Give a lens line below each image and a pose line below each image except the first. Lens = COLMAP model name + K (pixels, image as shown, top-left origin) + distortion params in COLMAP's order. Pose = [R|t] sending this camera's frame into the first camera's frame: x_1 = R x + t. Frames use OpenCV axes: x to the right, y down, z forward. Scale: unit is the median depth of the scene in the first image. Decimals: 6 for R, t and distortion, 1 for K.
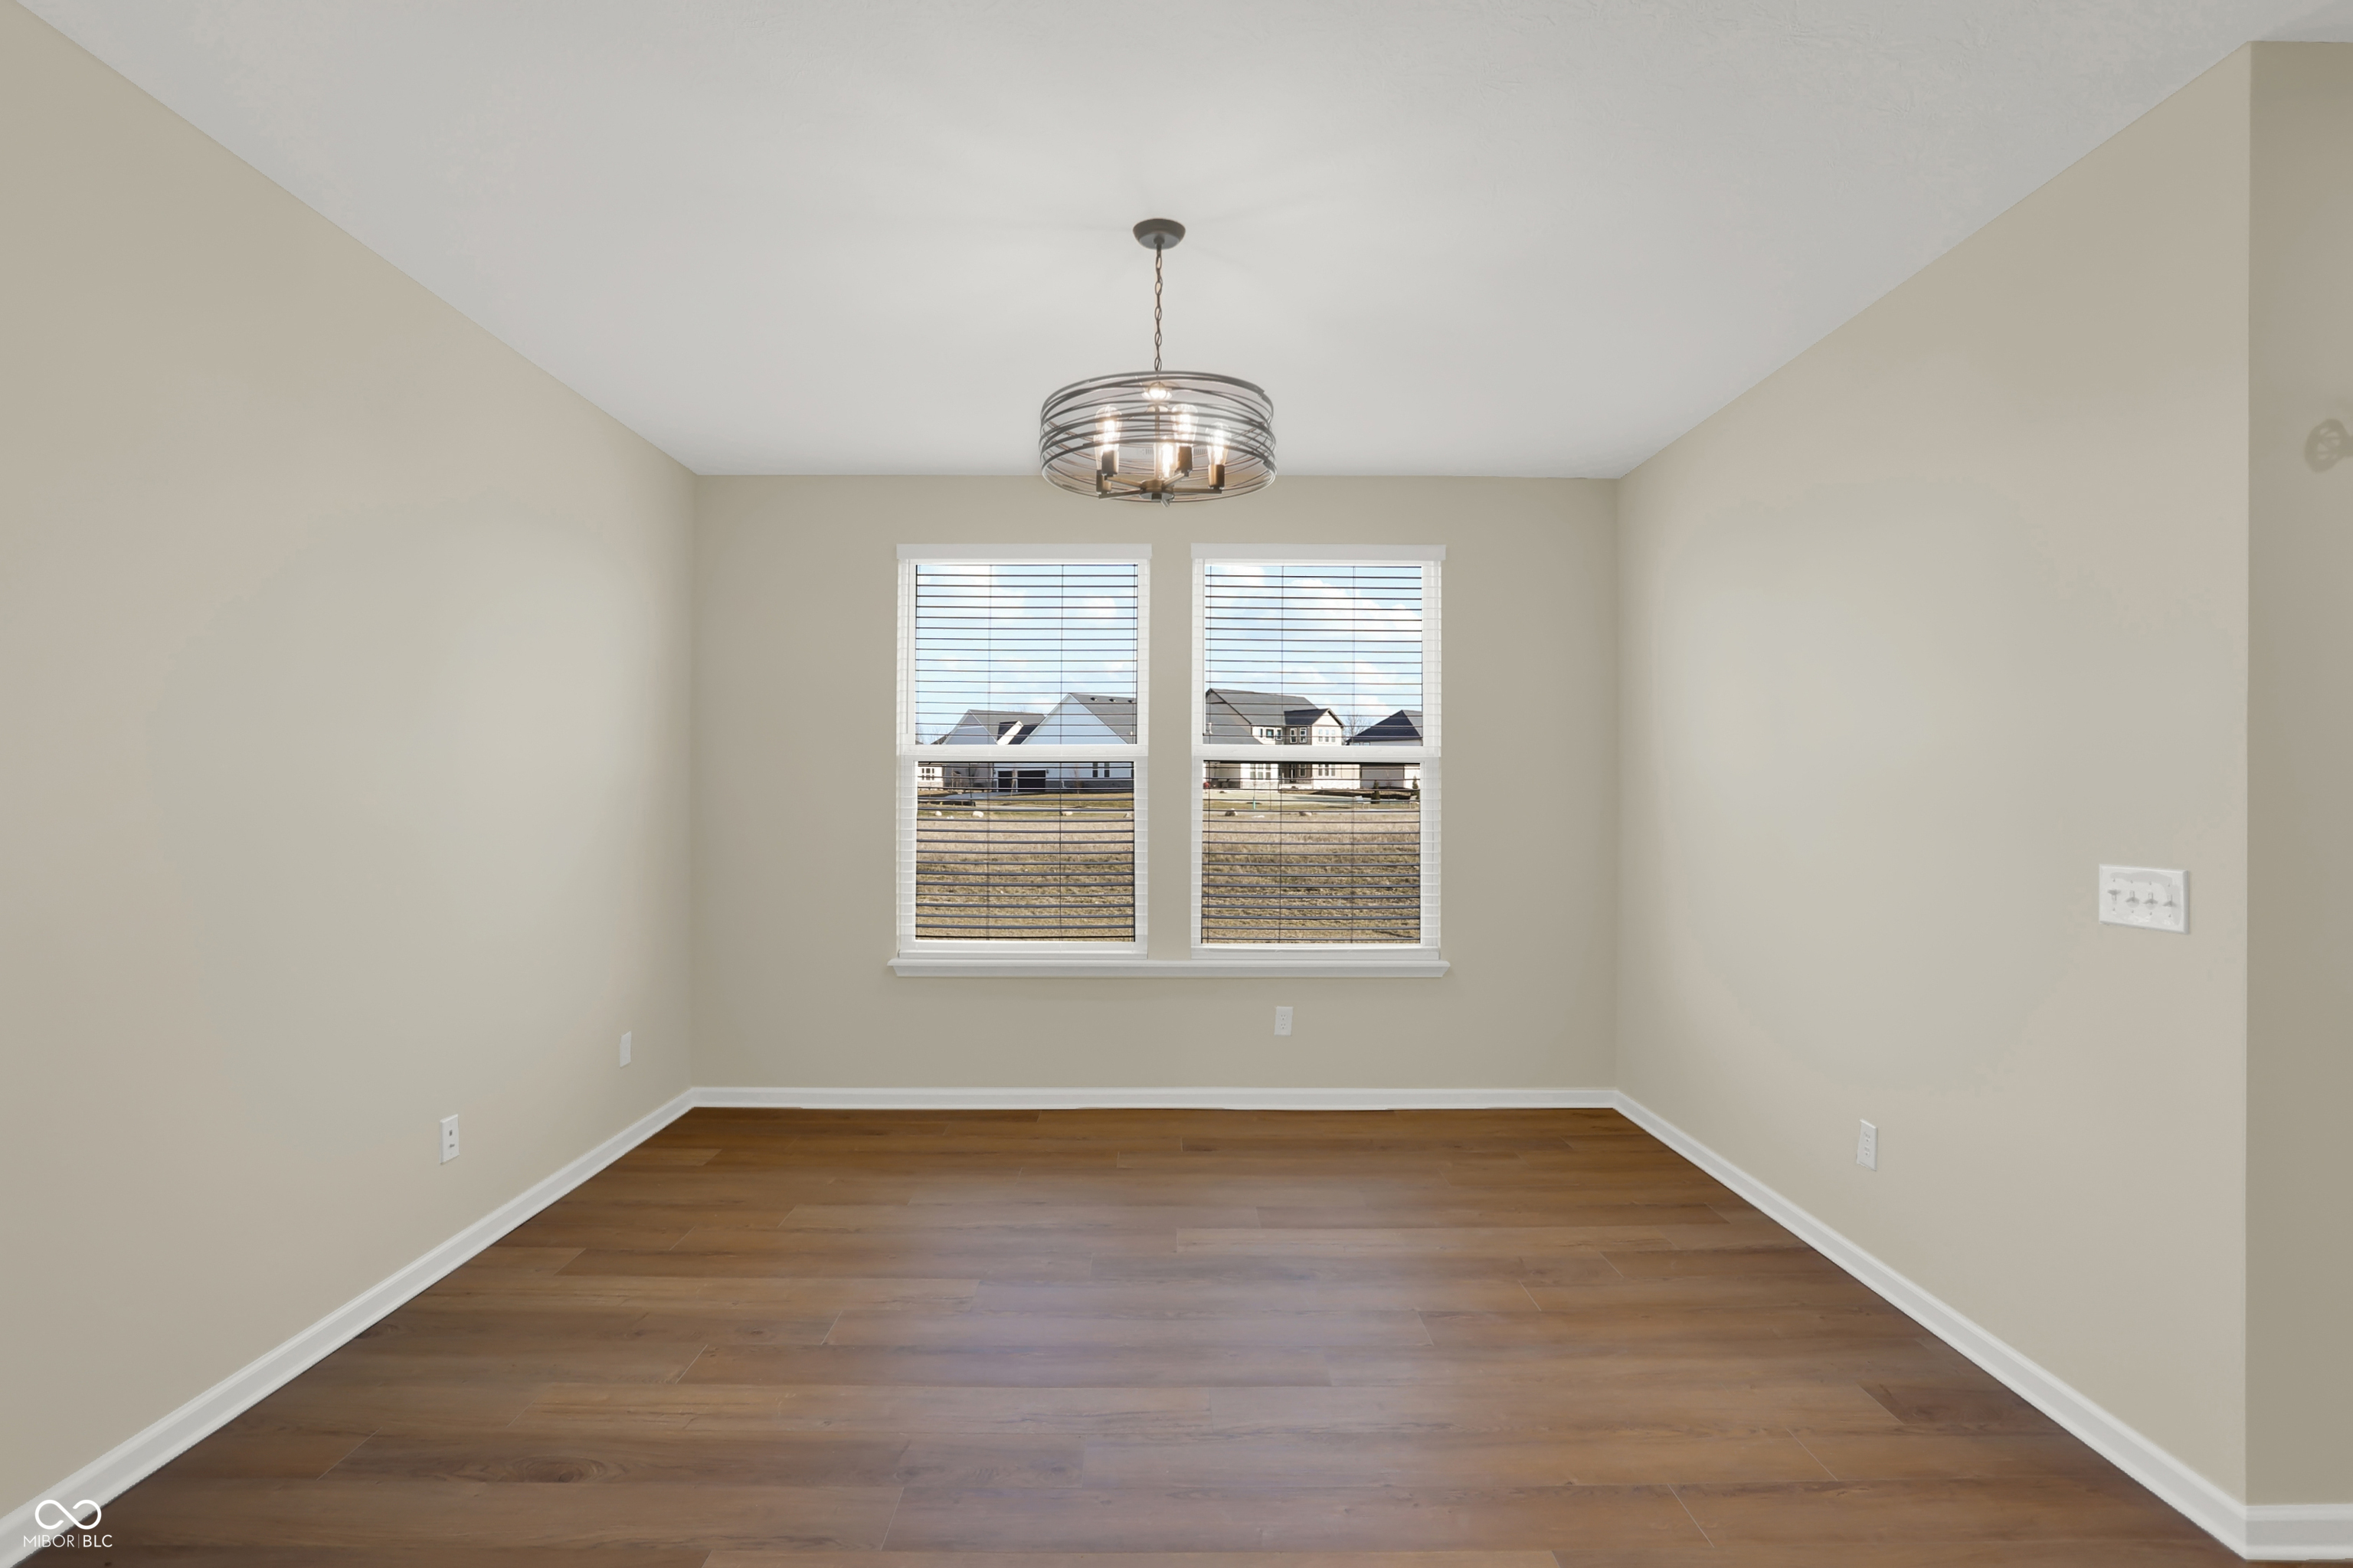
lens RADIAL K [[1201.3, 0, 1172.9], [0, 1201.3, 783.8], [0, 0, 1]] dist [-0.074479, 0.049209]
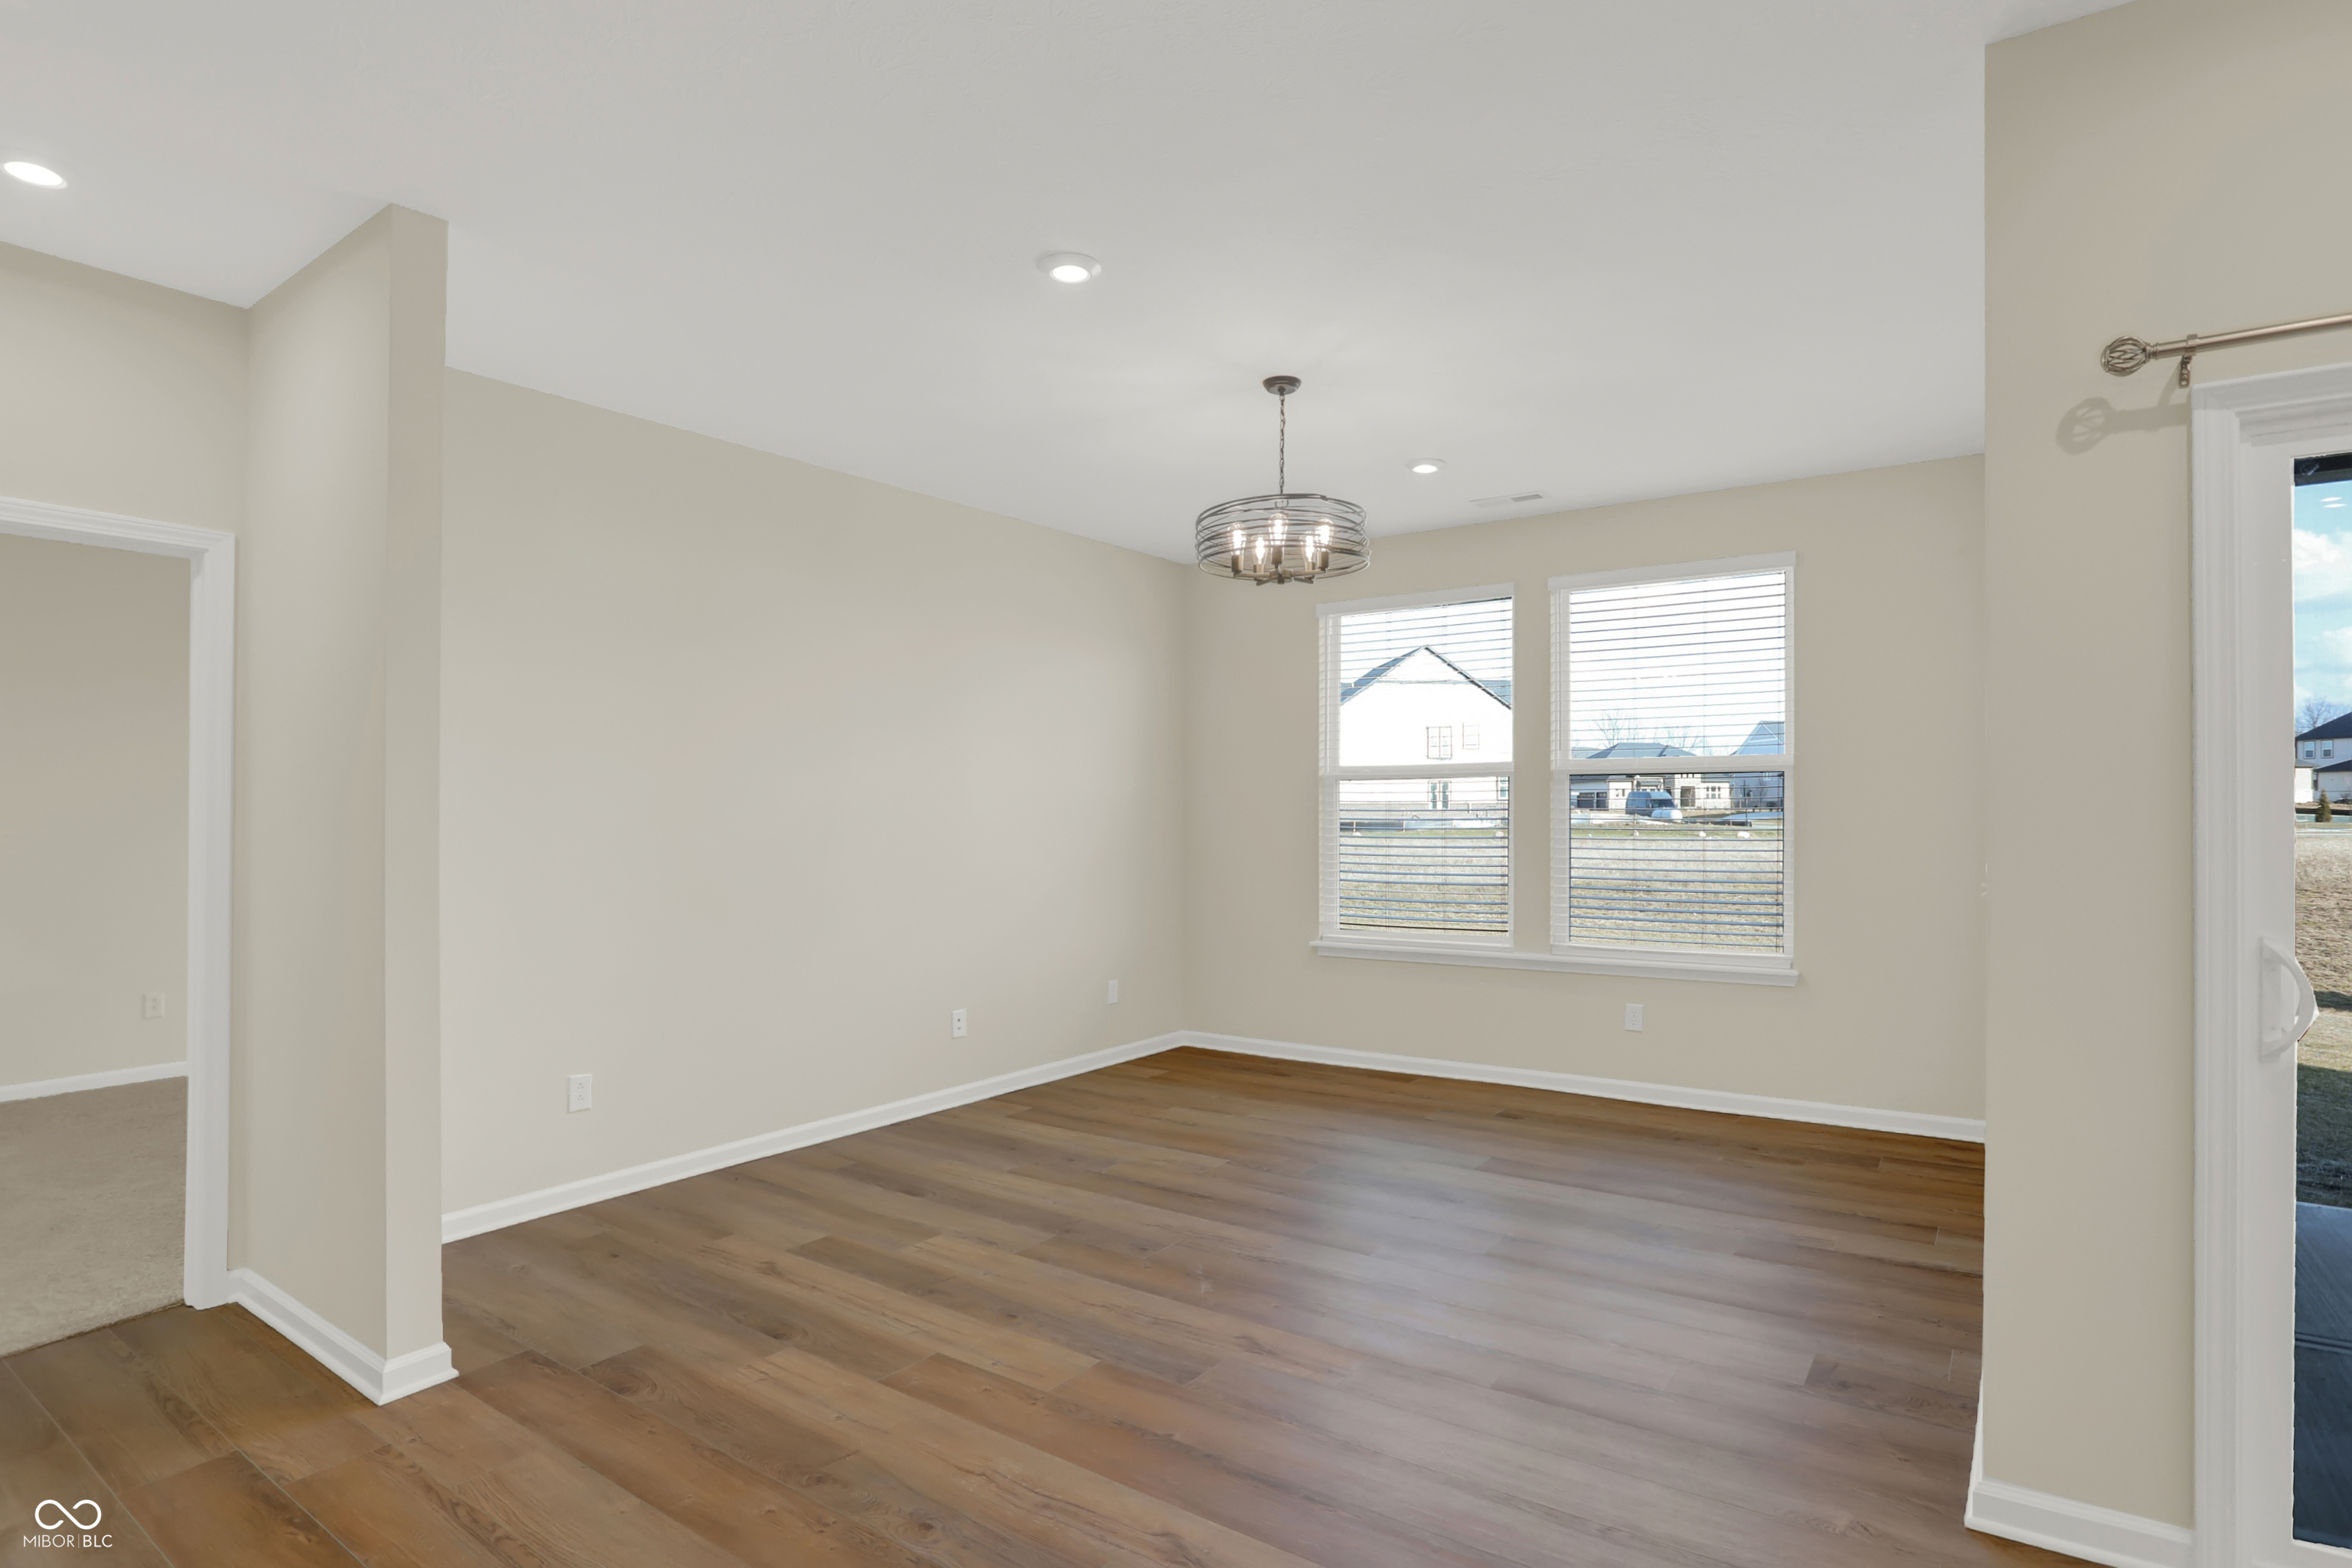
lens RADIAL K [[1220.1, 0, 1170.1], [0, 1220.1, 814.3], [0, 0, 1]] dist [-0.034364, 0.001169]
pose [[0.801877, -0.009154, -0.597419, 0.611003], [0.013998, 0.999896, 0.003467, 0.012775], [0.597325, -0.011143, 0.801922, -0.159721]]
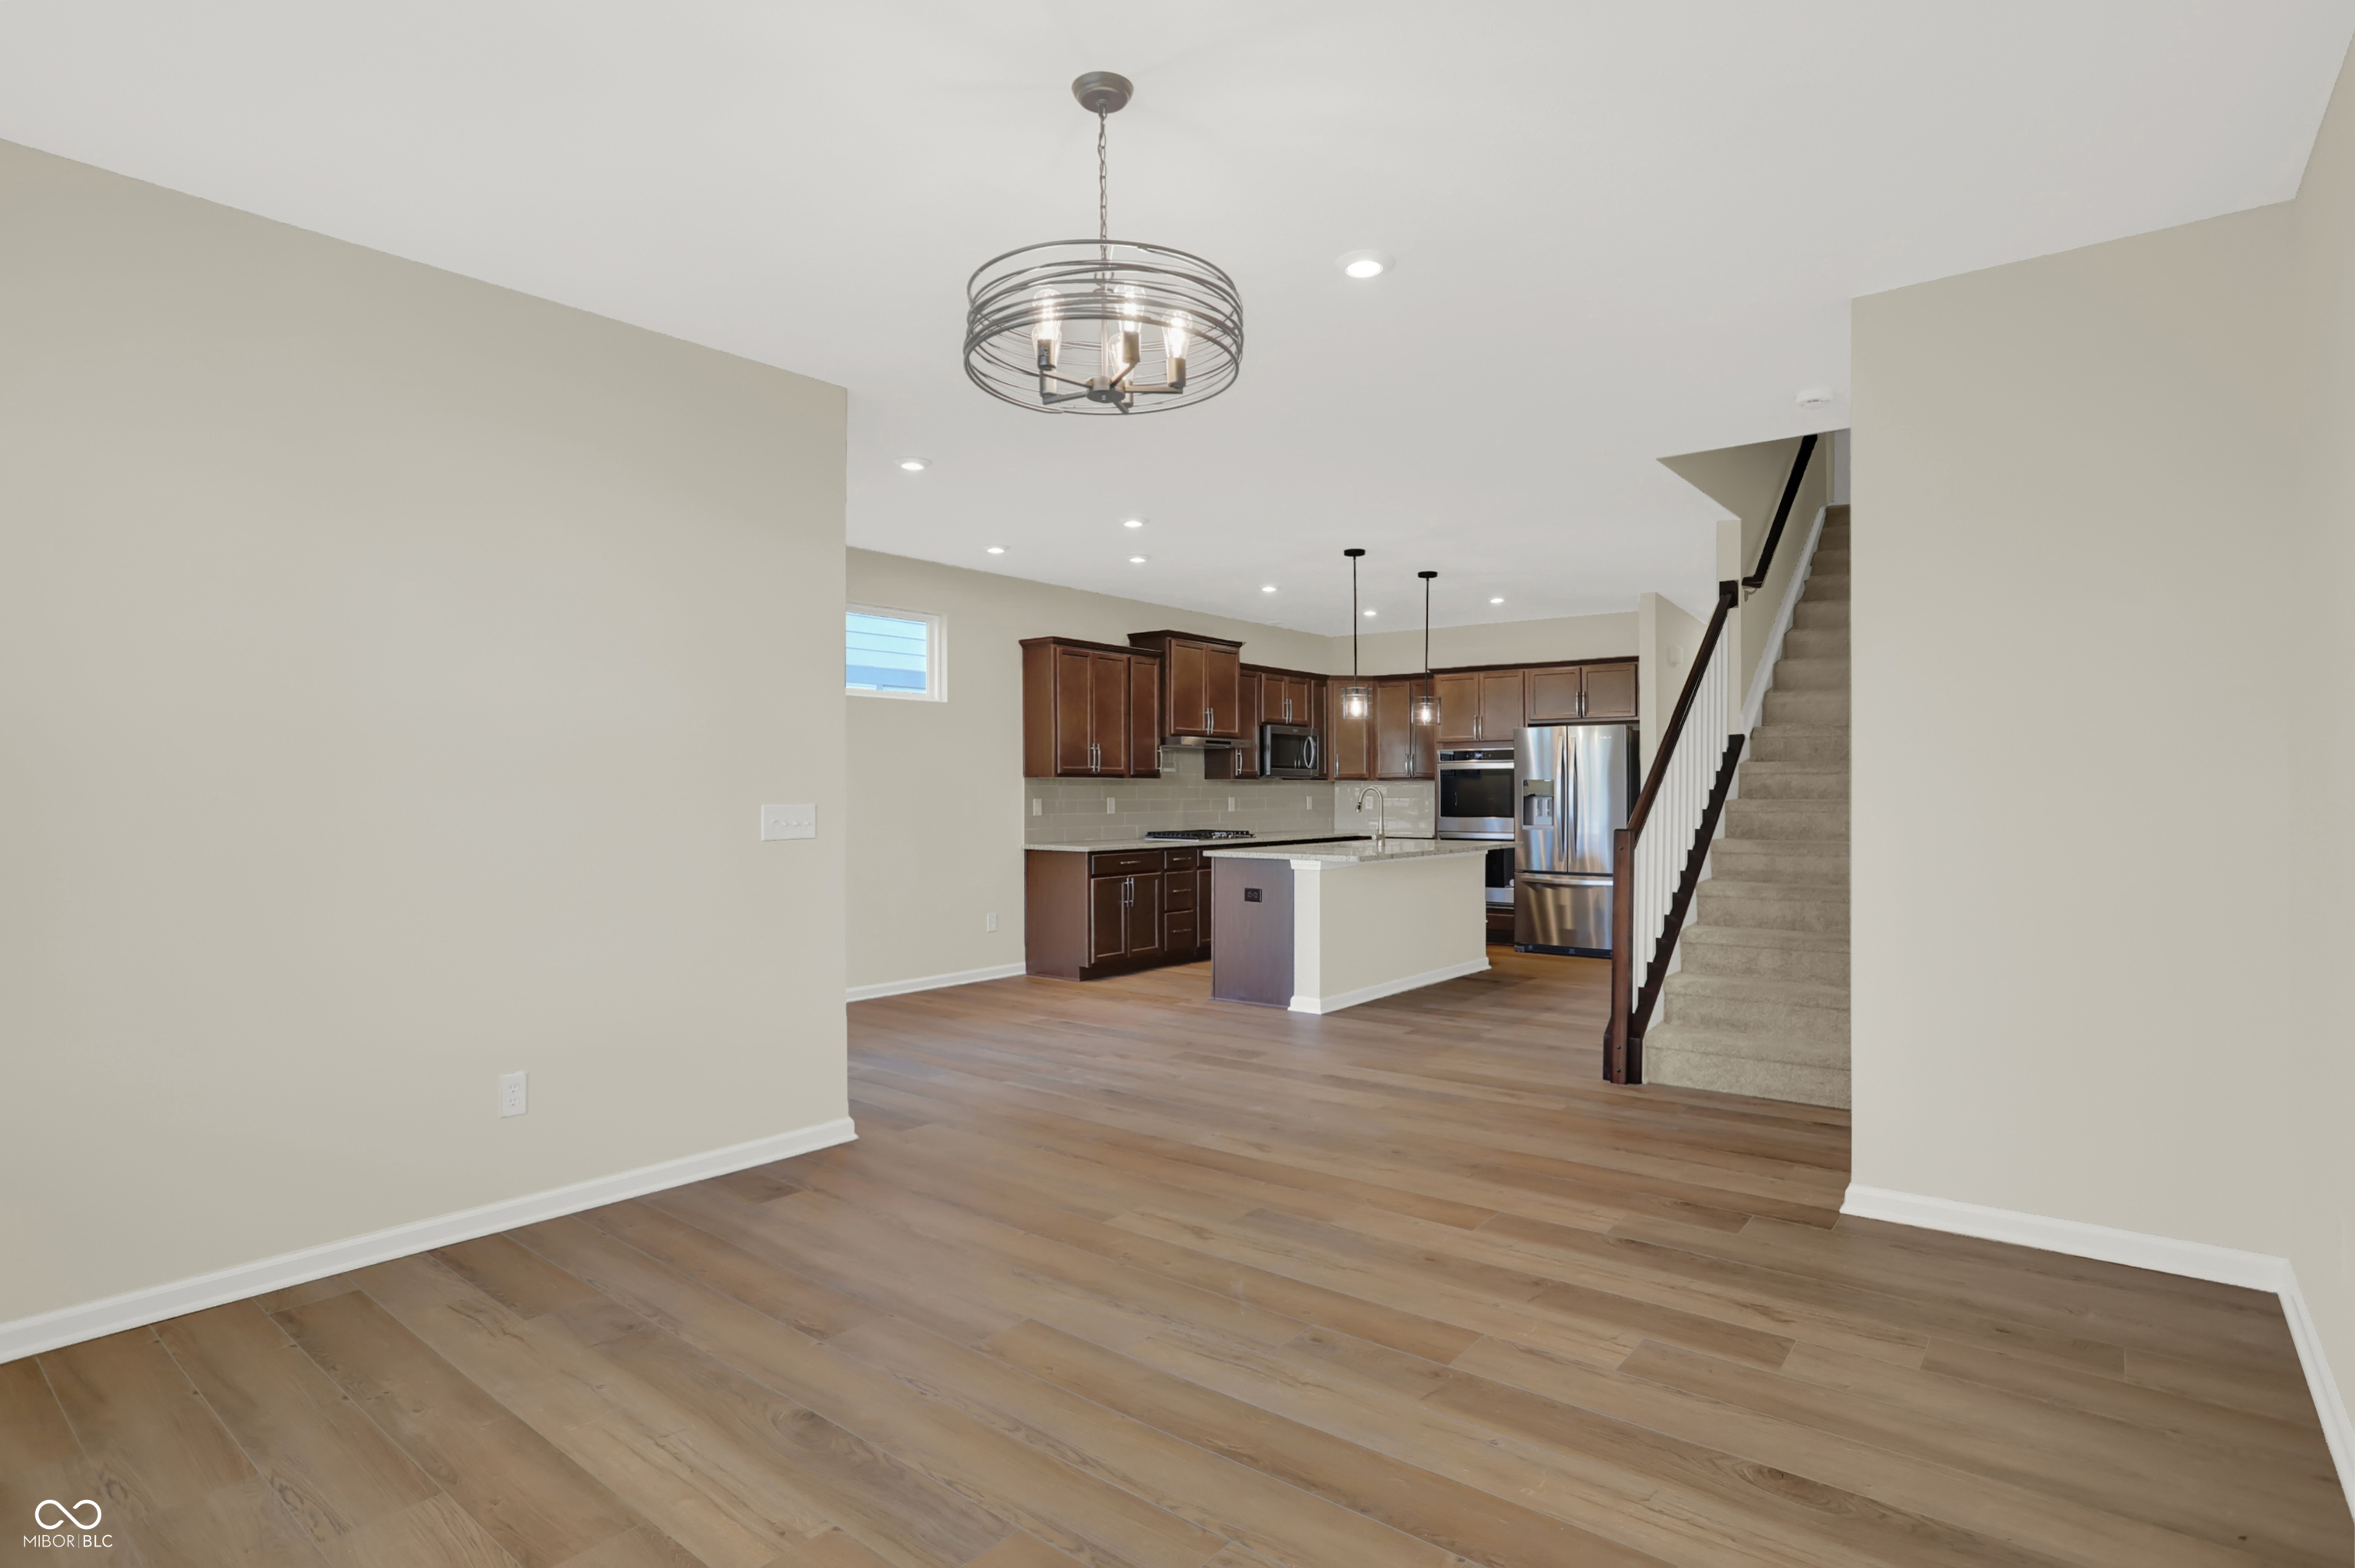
lens RADIAL K [[1221.5, 0, 1171.6], [0, 1221.5, 814.3], [0, 0, 1]] dist [-0.034364, 0.001169]
pose [[-0.771510, -0.014534, 0.636051, -0.514341], [-0.003002, 0.999811, 0.019205, 0.034917], [-0.636210, 0.012907, -0.771408, 1.401044]]
